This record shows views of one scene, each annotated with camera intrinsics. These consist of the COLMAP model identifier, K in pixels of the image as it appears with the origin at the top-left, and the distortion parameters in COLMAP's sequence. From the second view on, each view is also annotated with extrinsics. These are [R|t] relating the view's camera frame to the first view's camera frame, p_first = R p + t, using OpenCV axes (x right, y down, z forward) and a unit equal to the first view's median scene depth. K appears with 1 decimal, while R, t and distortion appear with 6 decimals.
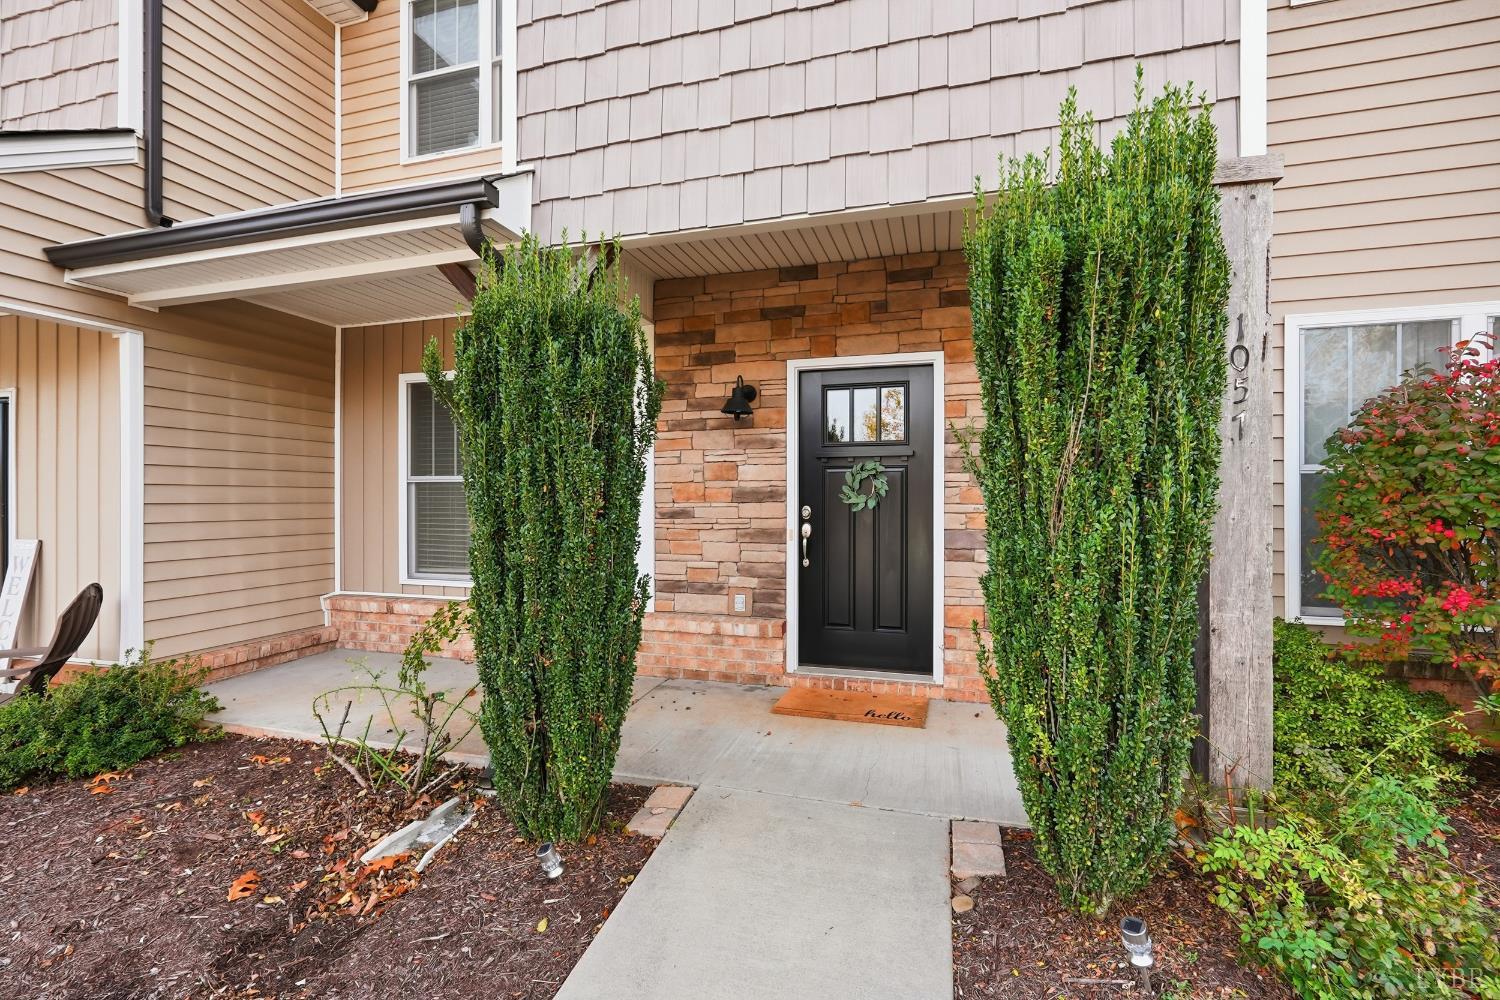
lens RADIAL K [[664.5, 0, 750.0], [0, 664.5, 500.0], [0, 0, 1]] dist [-0.000005, -0.000128]
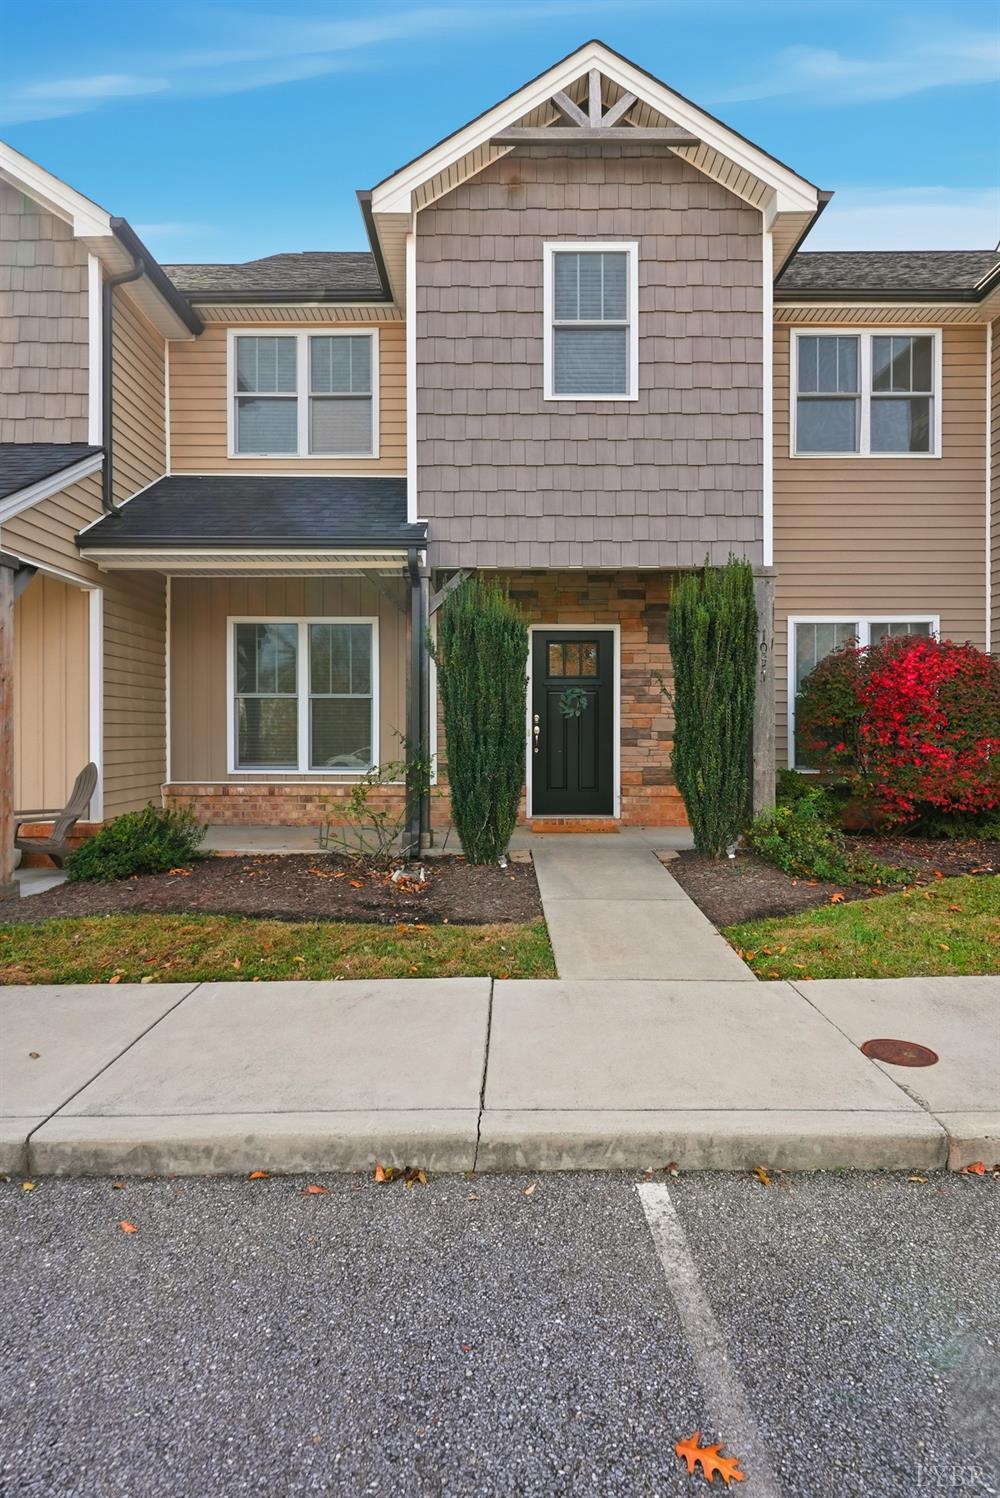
lens RADIAL K [[802.1, 0, 500.1], [0, 802.1, 731.7], [0, 0, 1]] dist [0.027663, -0.000091]
pose [[0.957990, 0.000435, 0.286800, -0.677059], [0.000003, 0.999999, -0.001527, 0.064021], [-0.286800, 0.001464, 0.957989, -1.013239]]
